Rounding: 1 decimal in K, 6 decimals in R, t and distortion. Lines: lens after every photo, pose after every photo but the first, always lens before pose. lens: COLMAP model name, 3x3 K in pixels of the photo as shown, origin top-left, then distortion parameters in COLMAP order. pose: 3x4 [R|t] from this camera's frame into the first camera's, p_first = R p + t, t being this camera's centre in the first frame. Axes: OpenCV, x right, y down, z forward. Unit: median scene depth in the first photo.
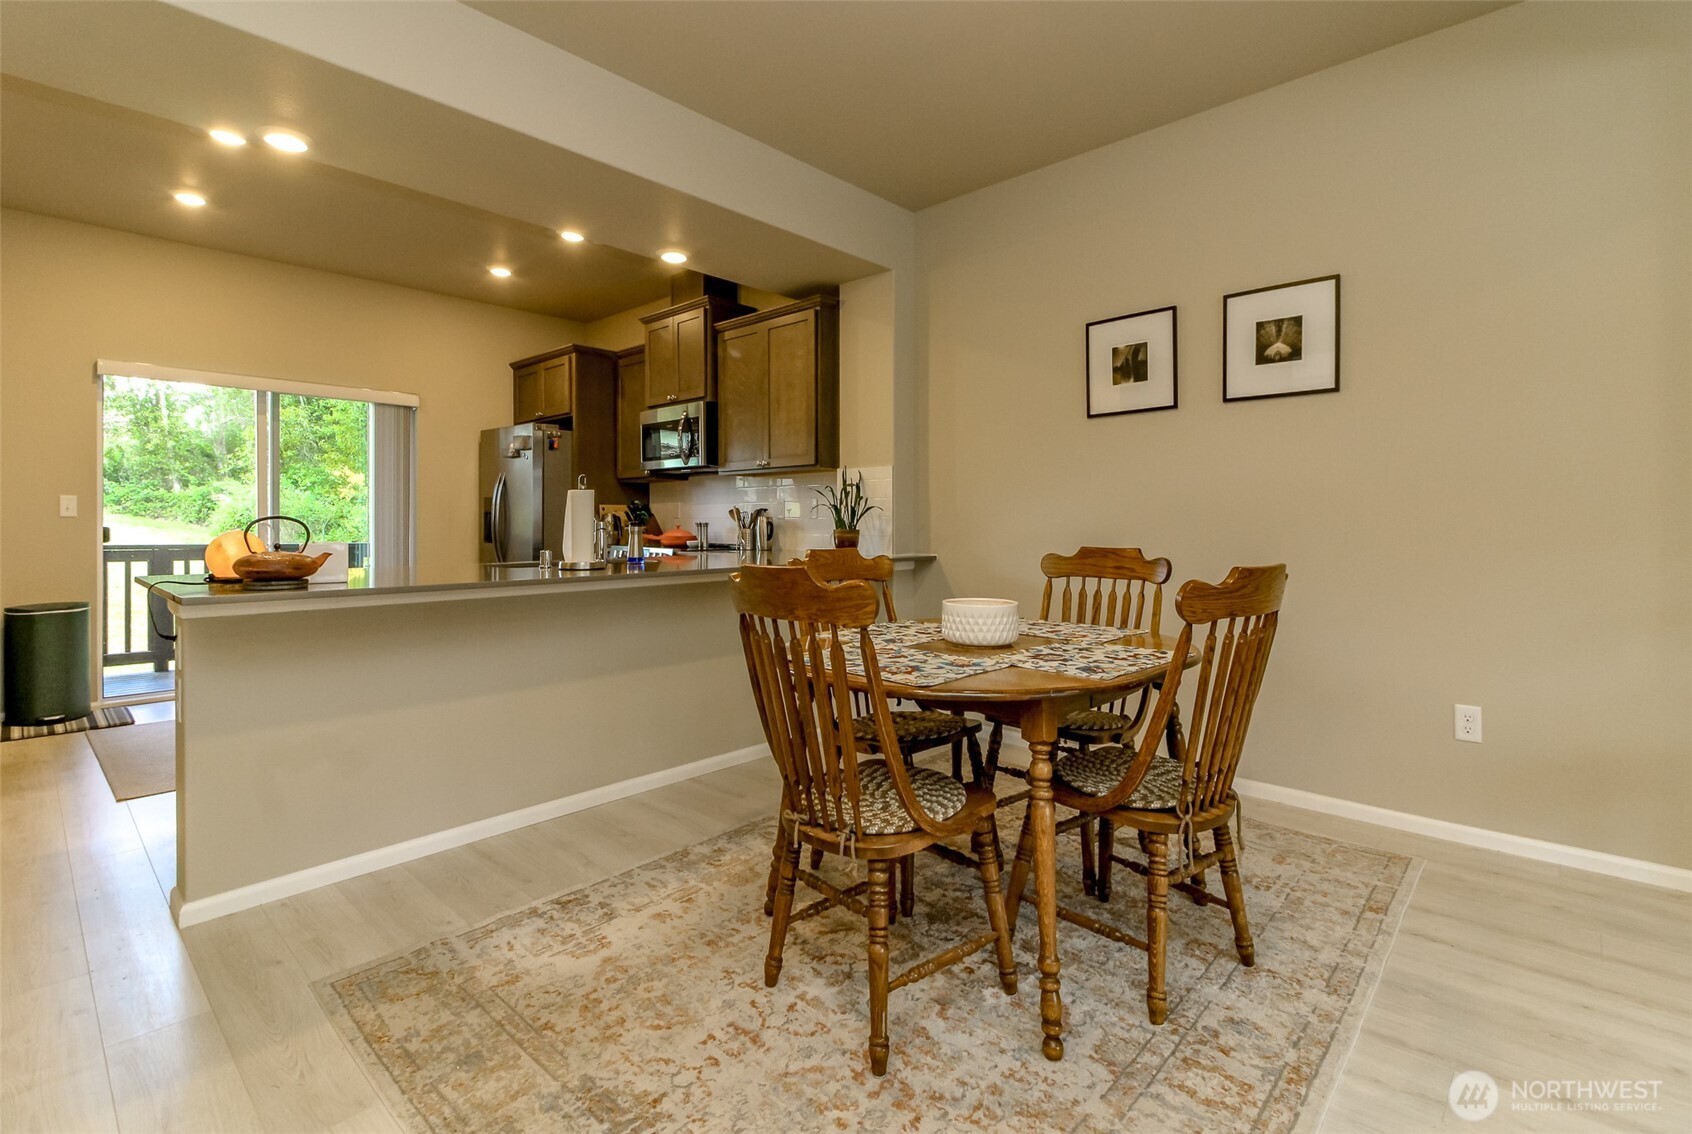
lens RADIAL K [[789.3, 0, 849.4], [0, 789.3, 517.2], [0, 0, 1]] dist [0.000034, -0.000628]
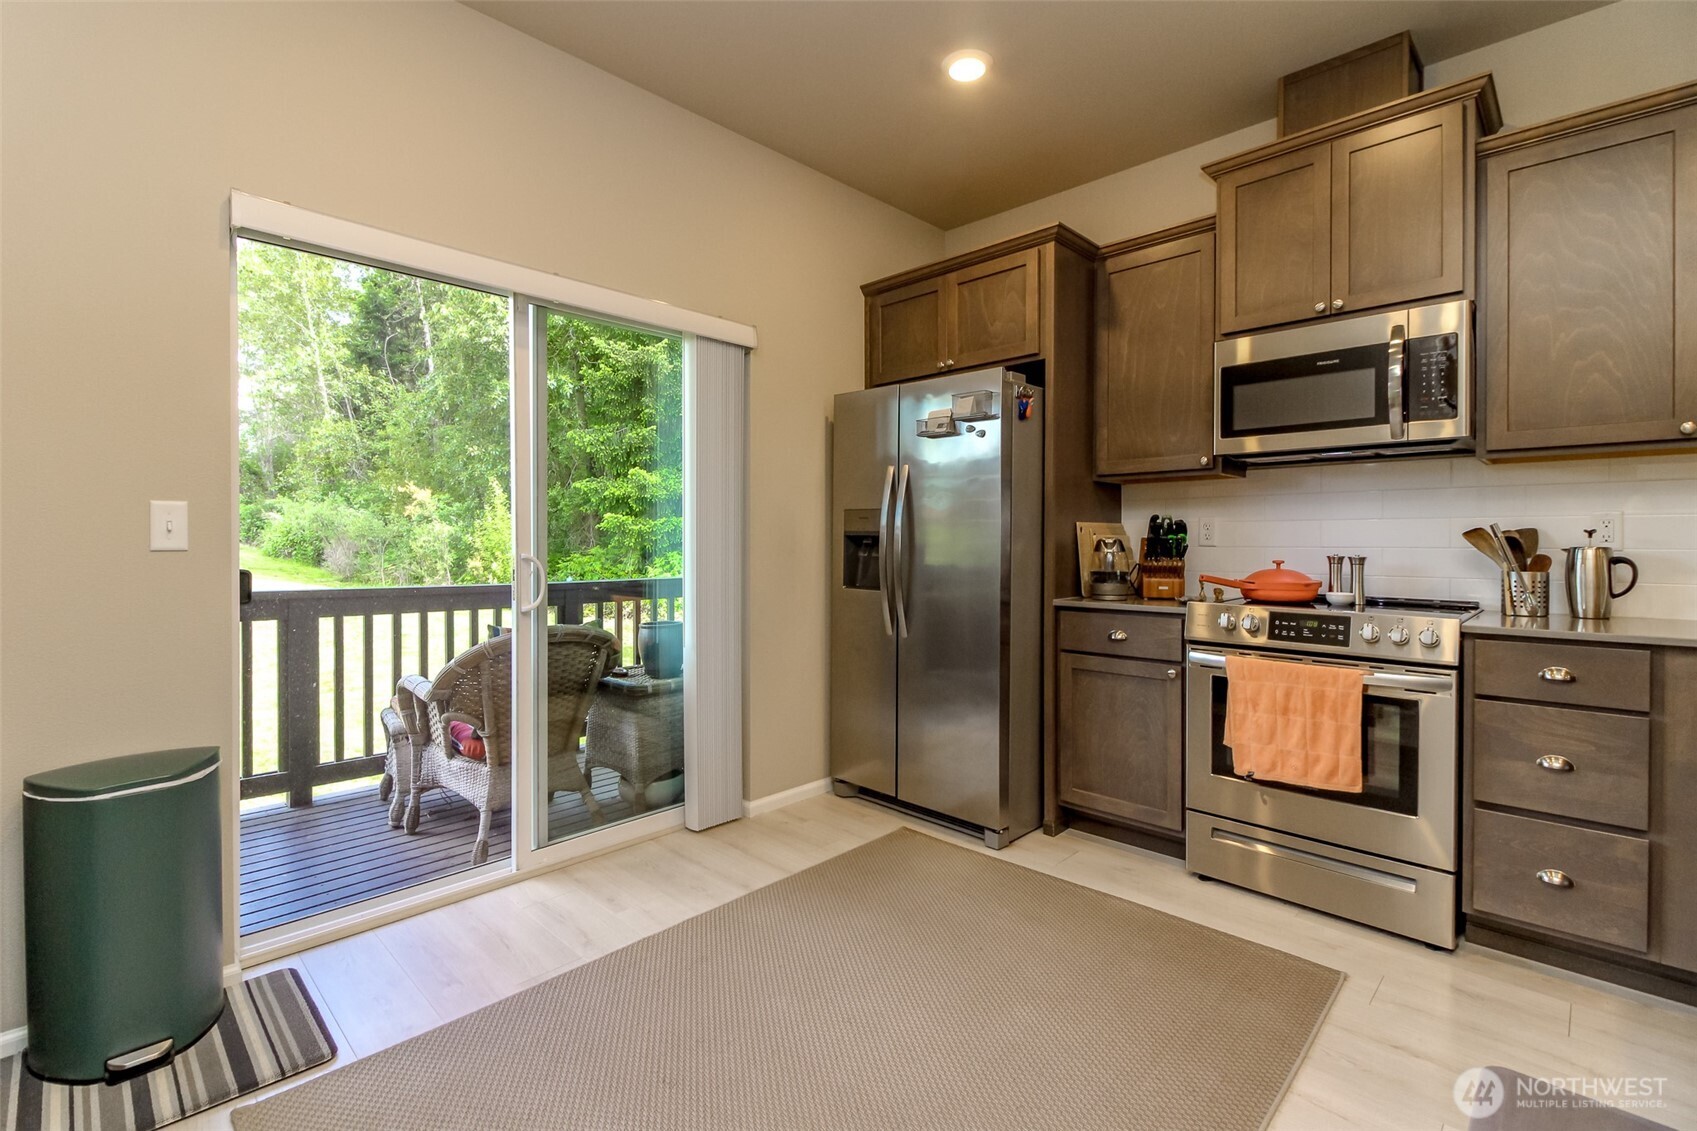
lens RADIAL K [[774.7, 0, 836.2], [0, 774.7, 541.6], [0, 0, 1]] dist [0.001662, -0.000337]
pose [[0.999520, 0.000261, -0.030976, -0.113624], [-0.000016, 0.999969, 0.007894, -0.001556], [0.030977, -0.007889, 0.999489, 0.108787]]
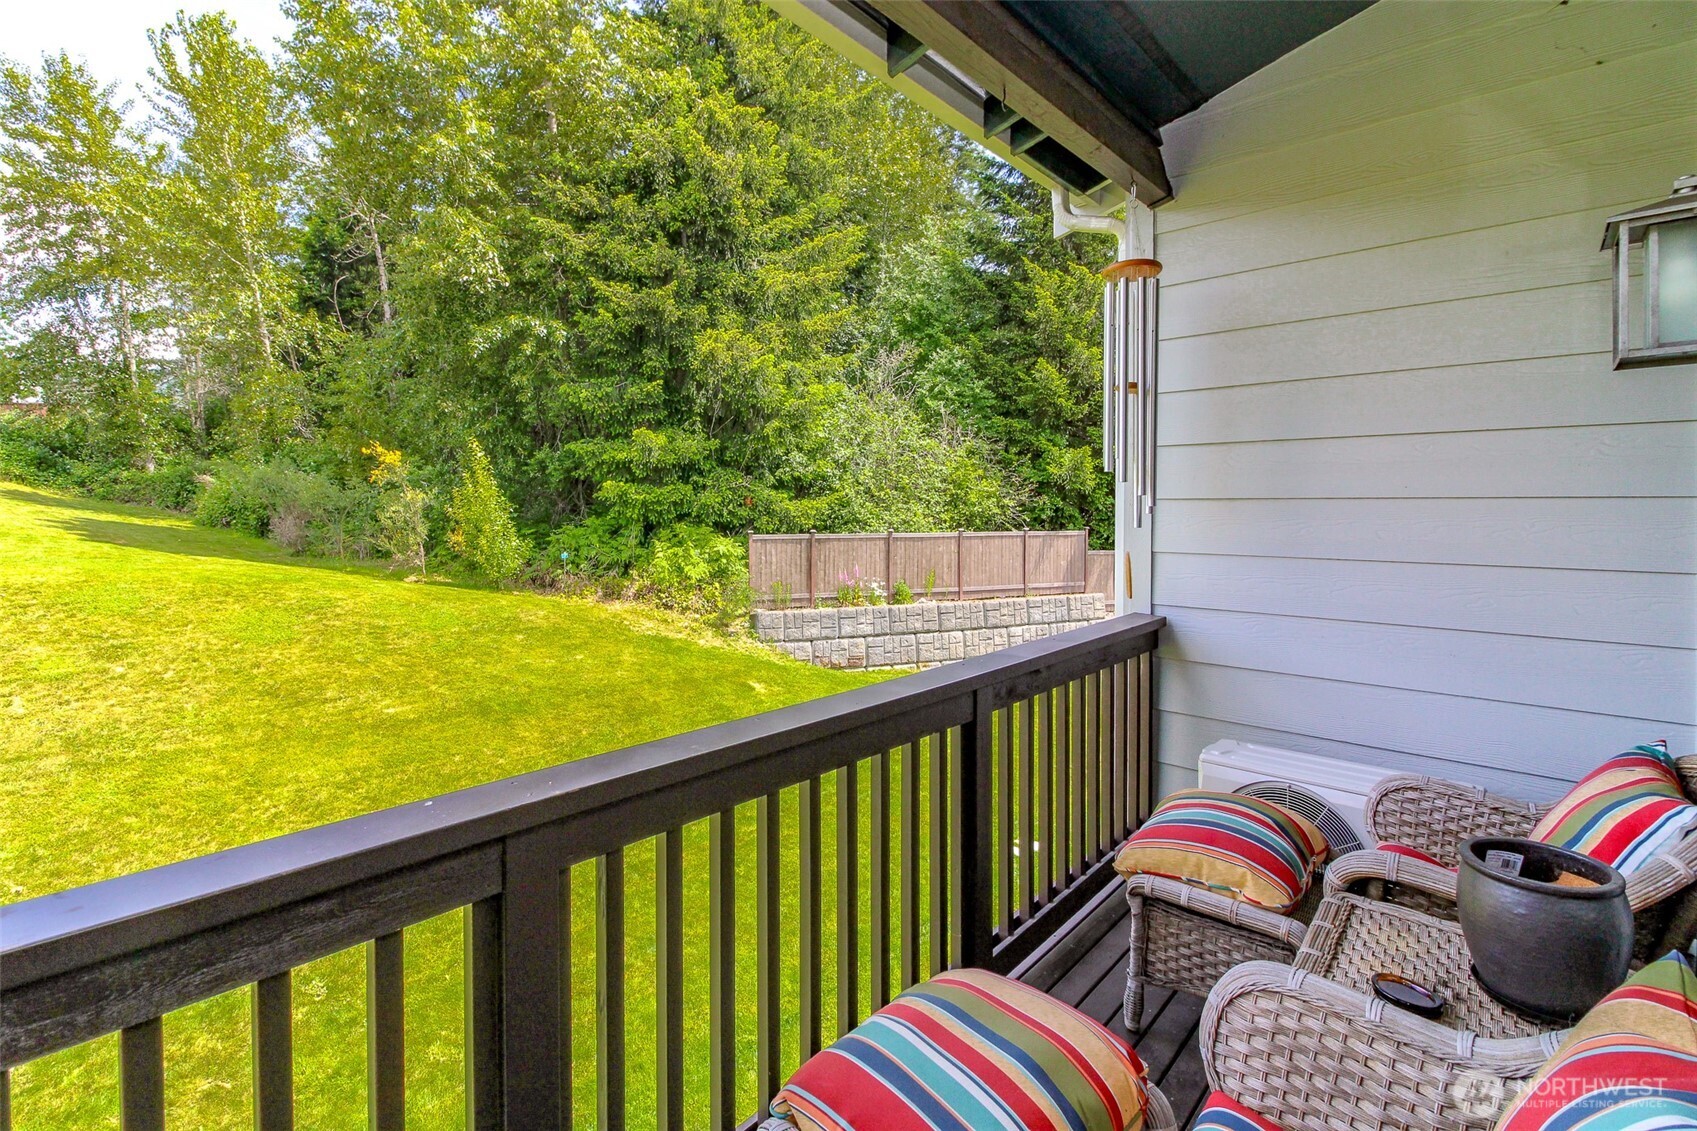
lens RADIAL K [[797.0, 0, 839.8], [0, 797.0, 511.5], [0, 0, 1]] dist [-0.001452, -0.000831]
pose [[0.999823, 0.002424, 0.018660, -0.188232], [-0.002730, 0.999862, 0.016385, -0.009004], [-0.018617, -0.016433, 0.999692, 0.188055]]
